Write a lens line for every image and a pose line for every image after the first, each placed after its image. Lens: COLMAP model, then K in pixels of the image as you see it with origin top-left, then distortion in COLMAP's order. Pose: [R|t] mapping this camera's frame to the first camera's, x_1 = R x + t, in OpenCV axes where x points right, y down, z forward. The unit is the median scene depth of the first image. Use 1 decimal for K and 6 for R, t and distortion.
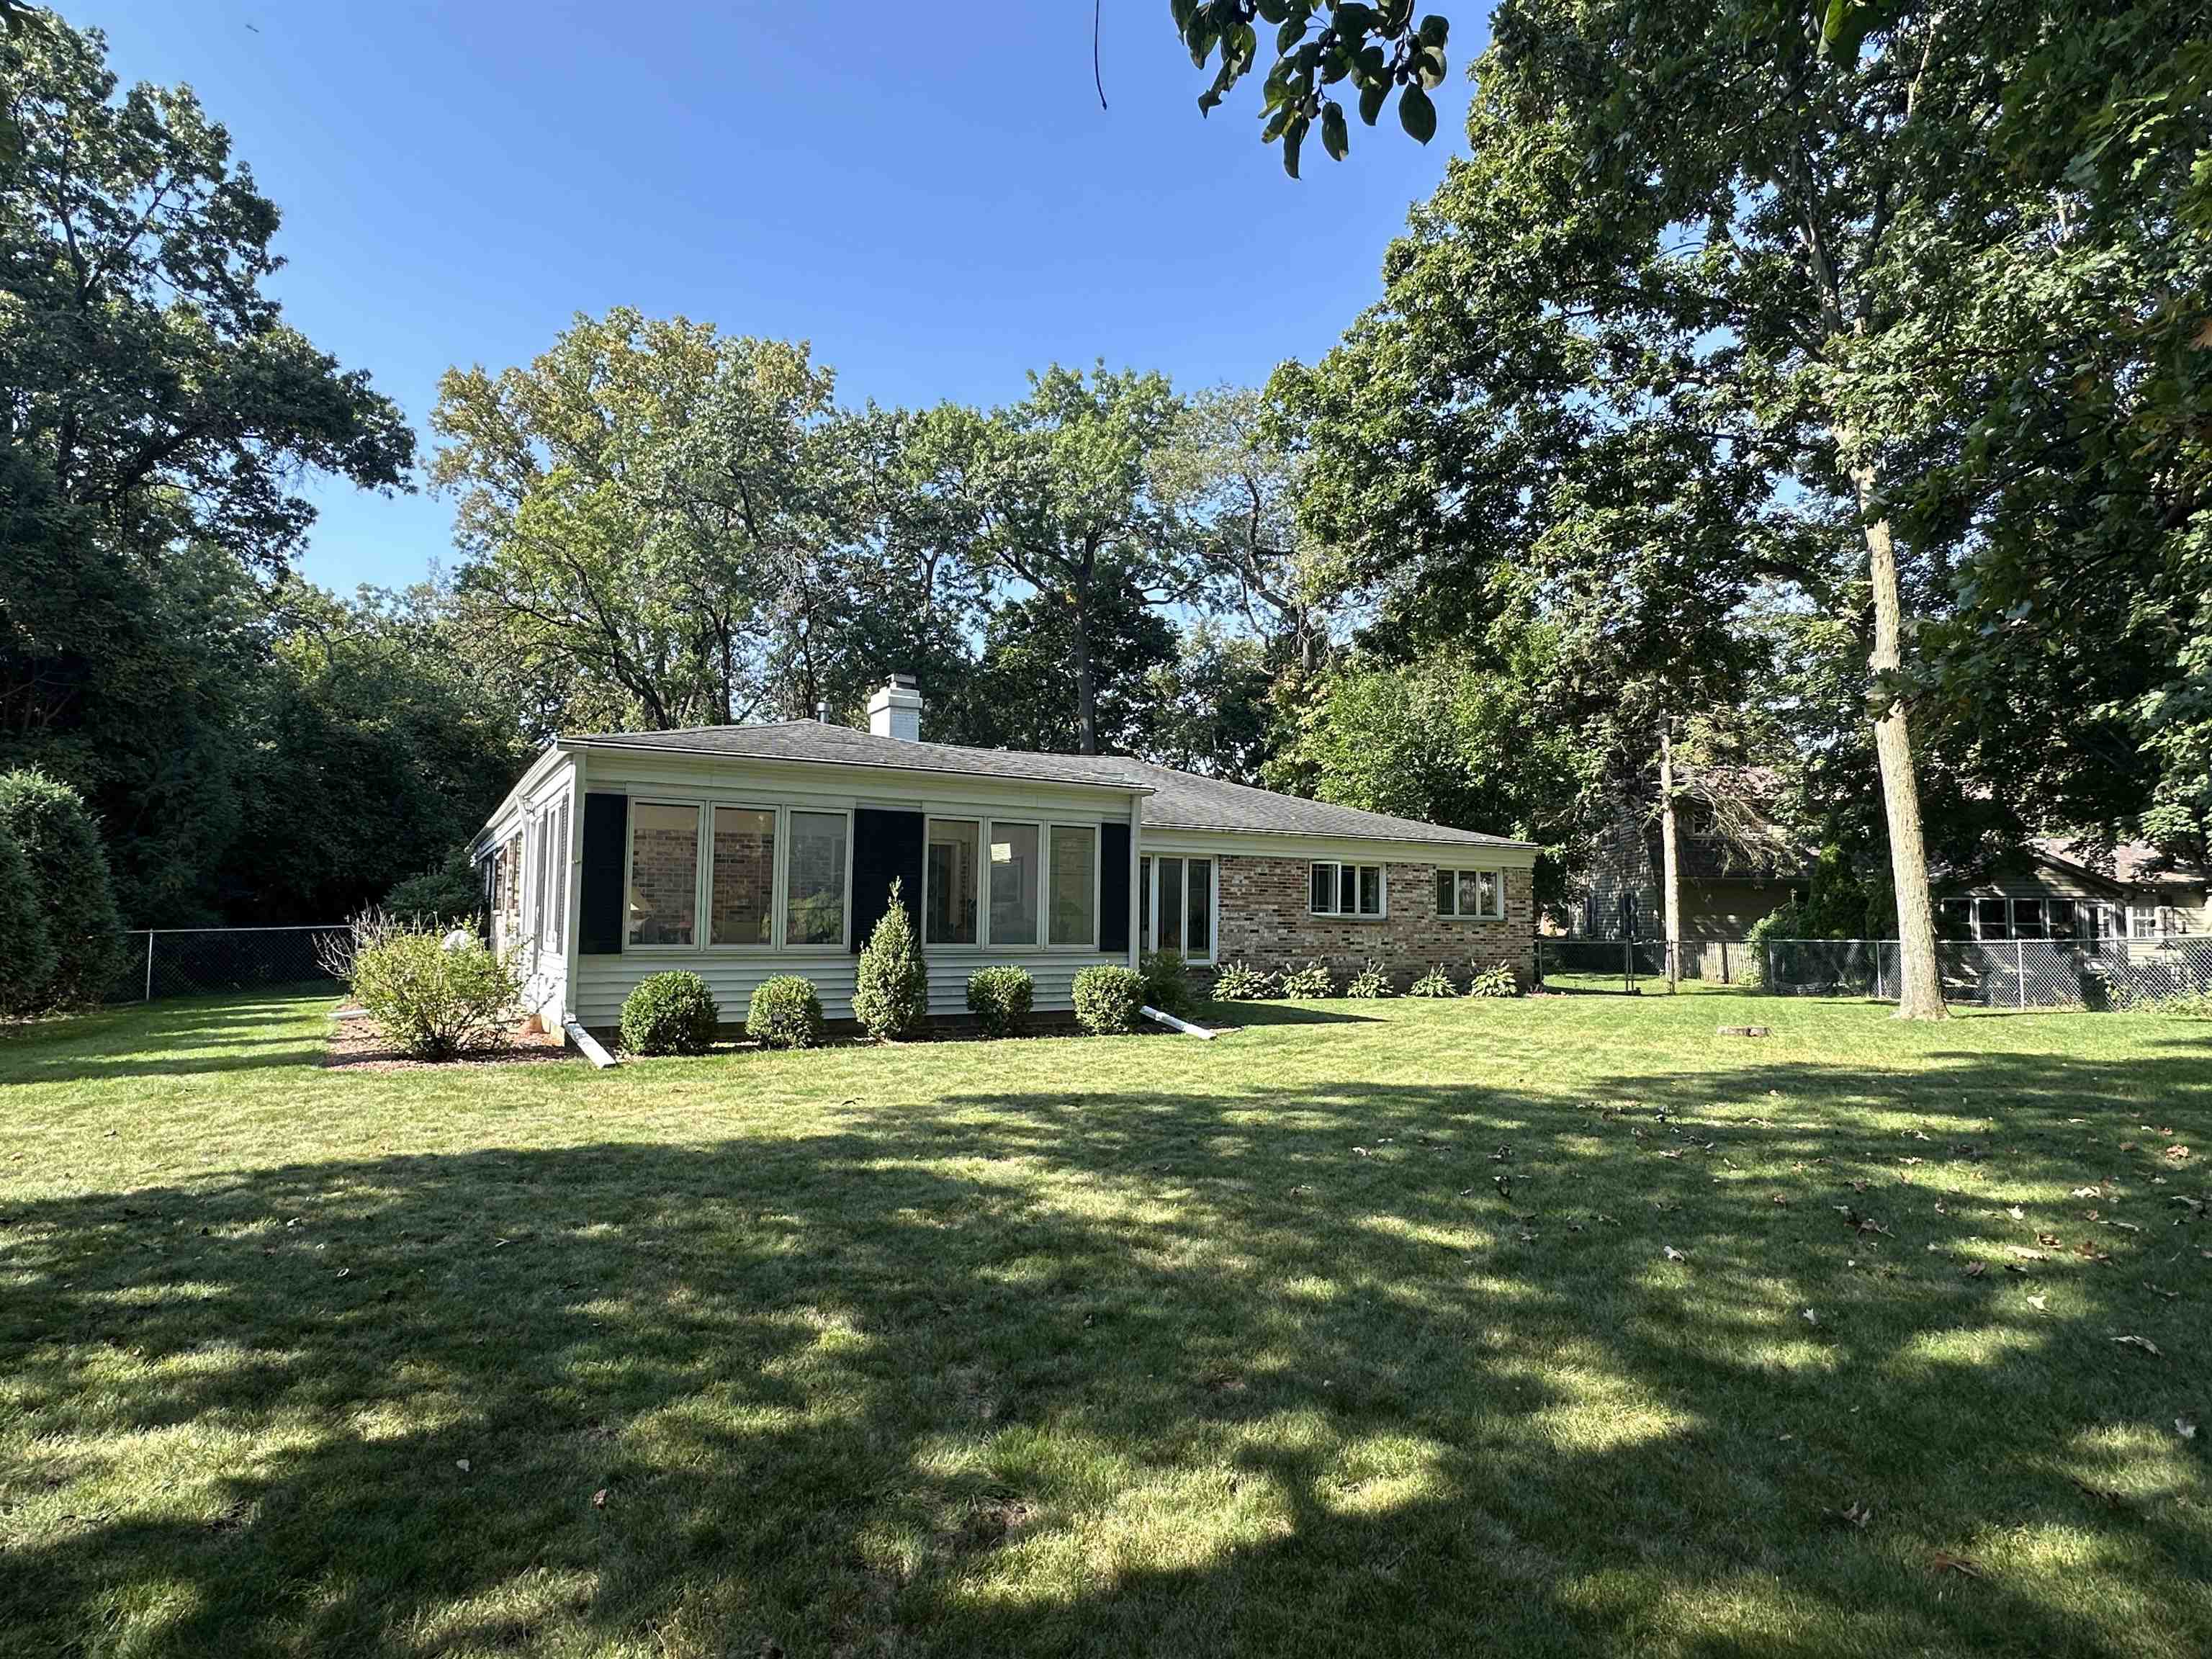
lens RADIAL K [[1155.6, 0, 1100.4], [0, 1155.6, 831.3], [0, 0, 1]] dist [-0.000768, -0.000019]
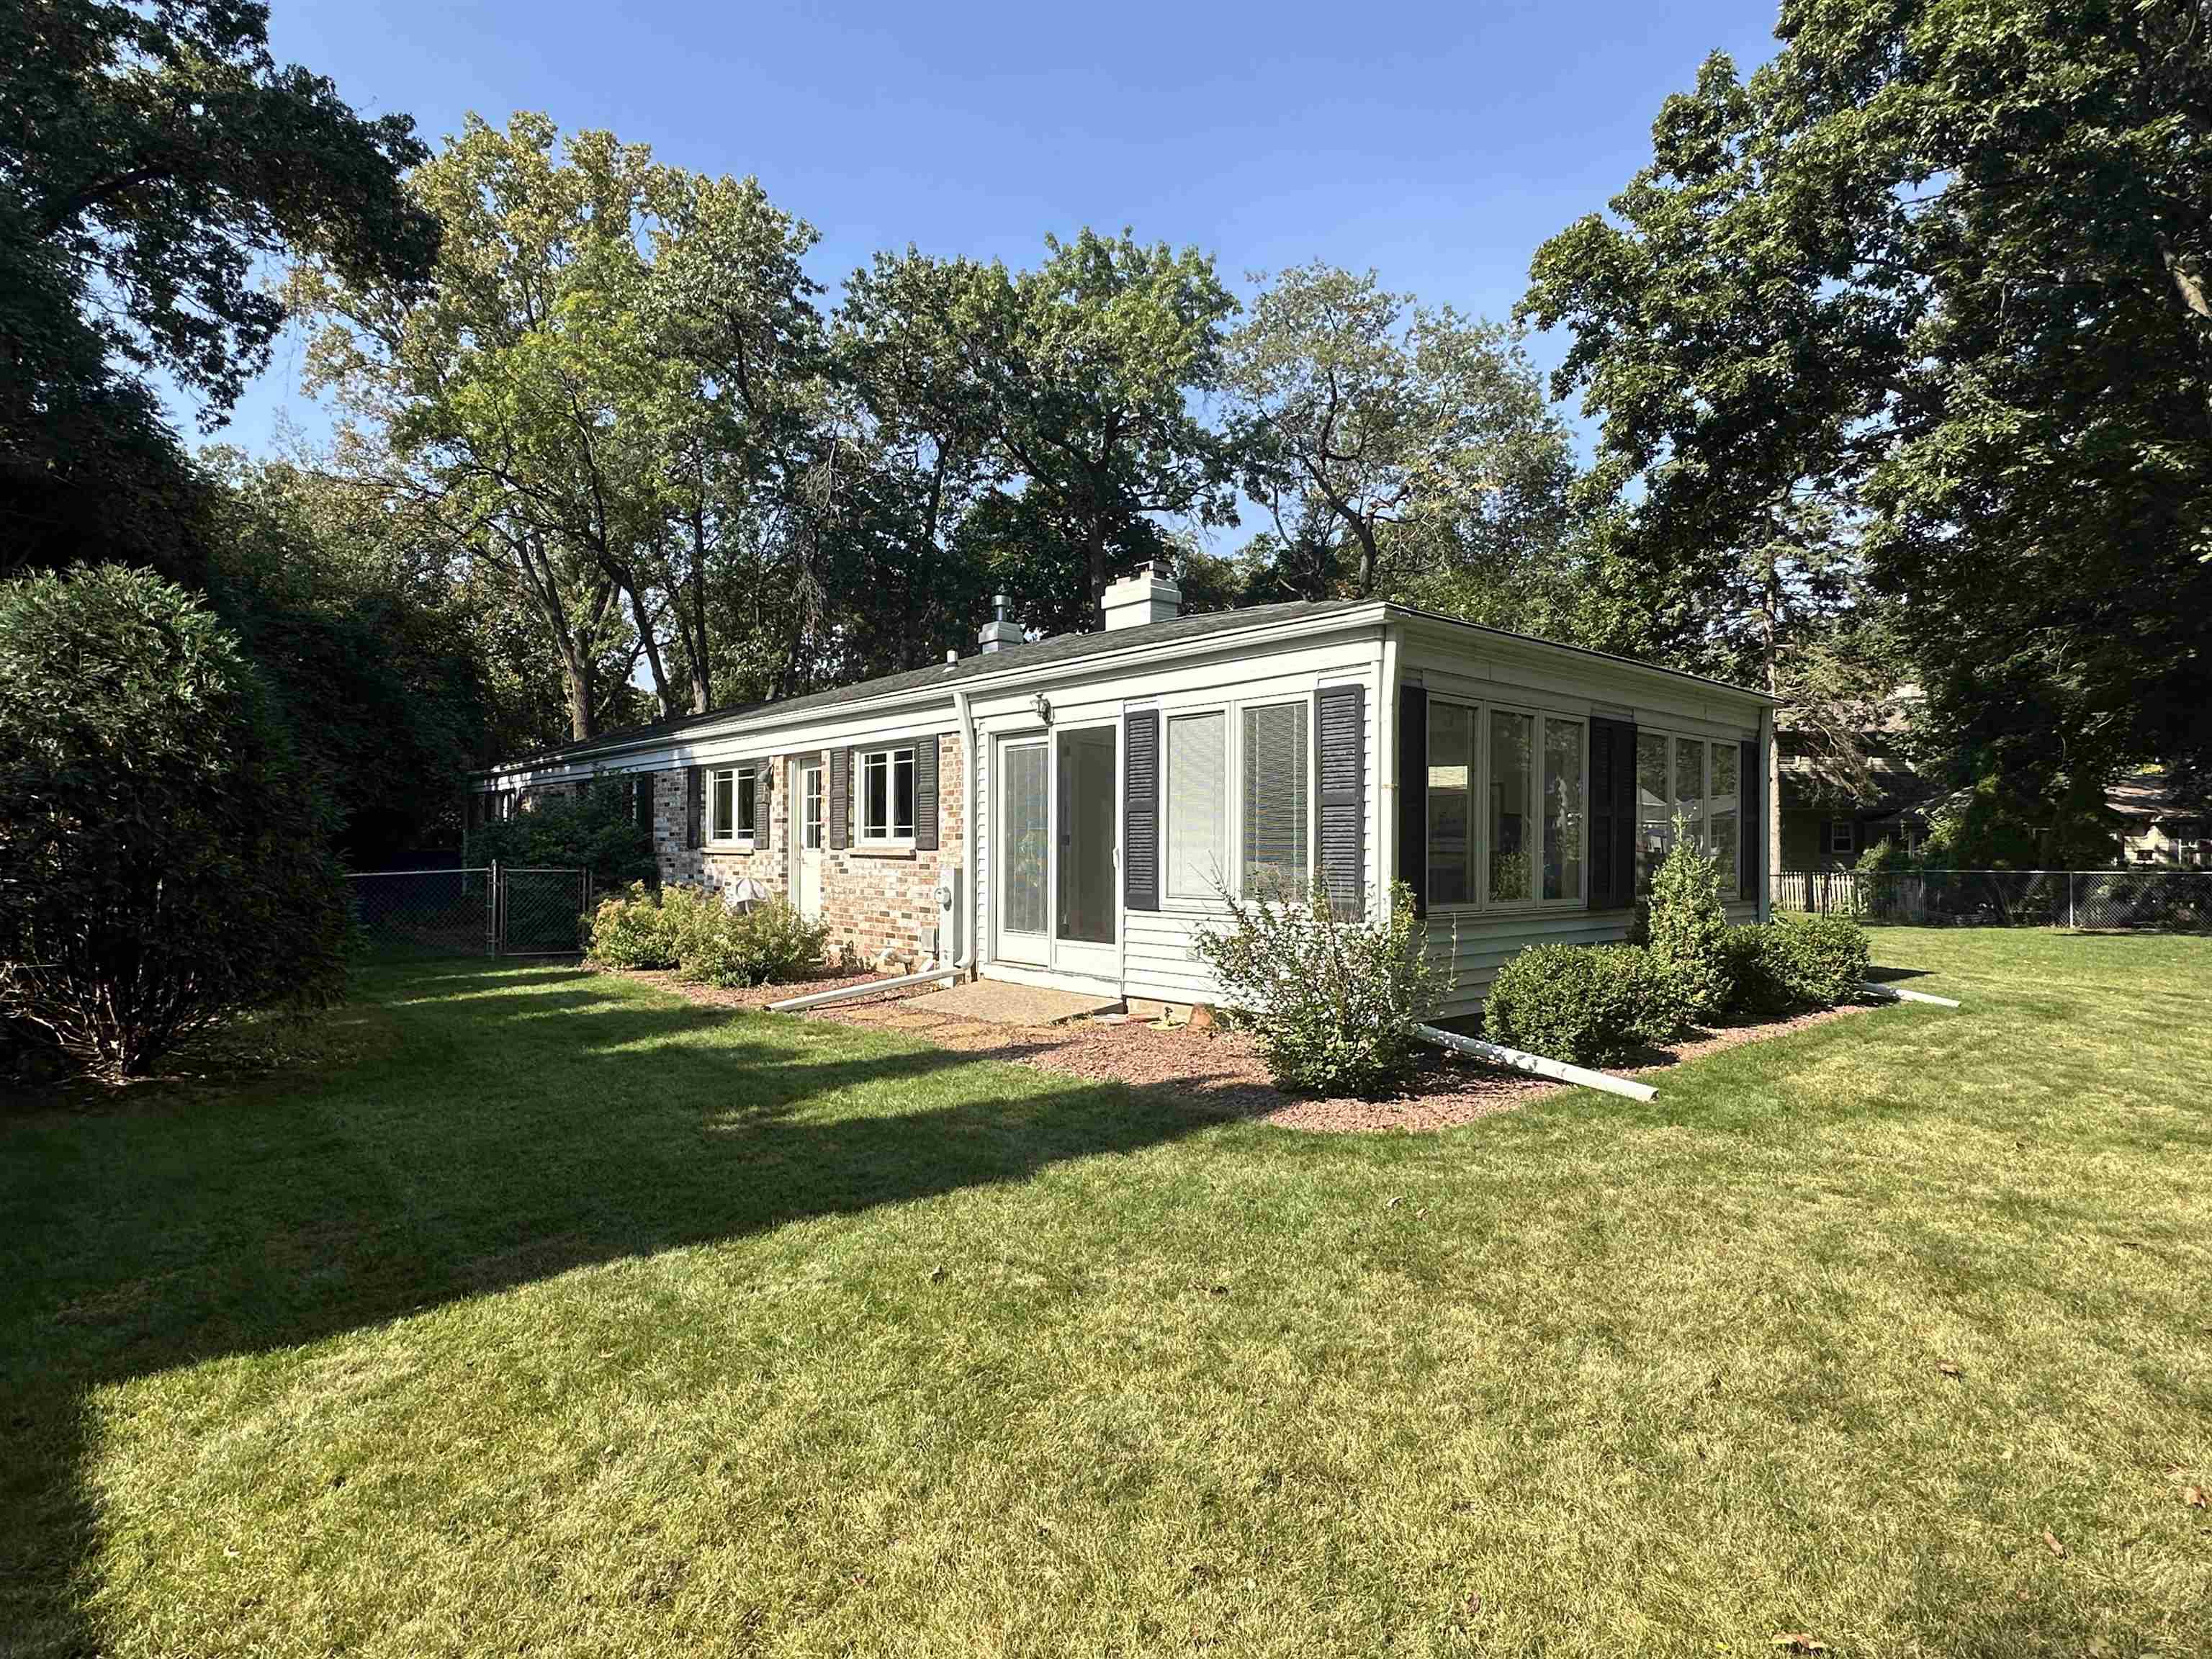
lens RADIAL K [[1155.6, 0, 1110.0], [0, 1155.6, 831.4], [0, 0, 1]] dist [-0.000768, -0.000019]
pose [[0.982874, 0.000425, 0.184279, -0.179379], [-0.012482, 0.997854, 0.064275, 0.002451], [-0.183856, -0.065475, 0.980770, 0.087865]]
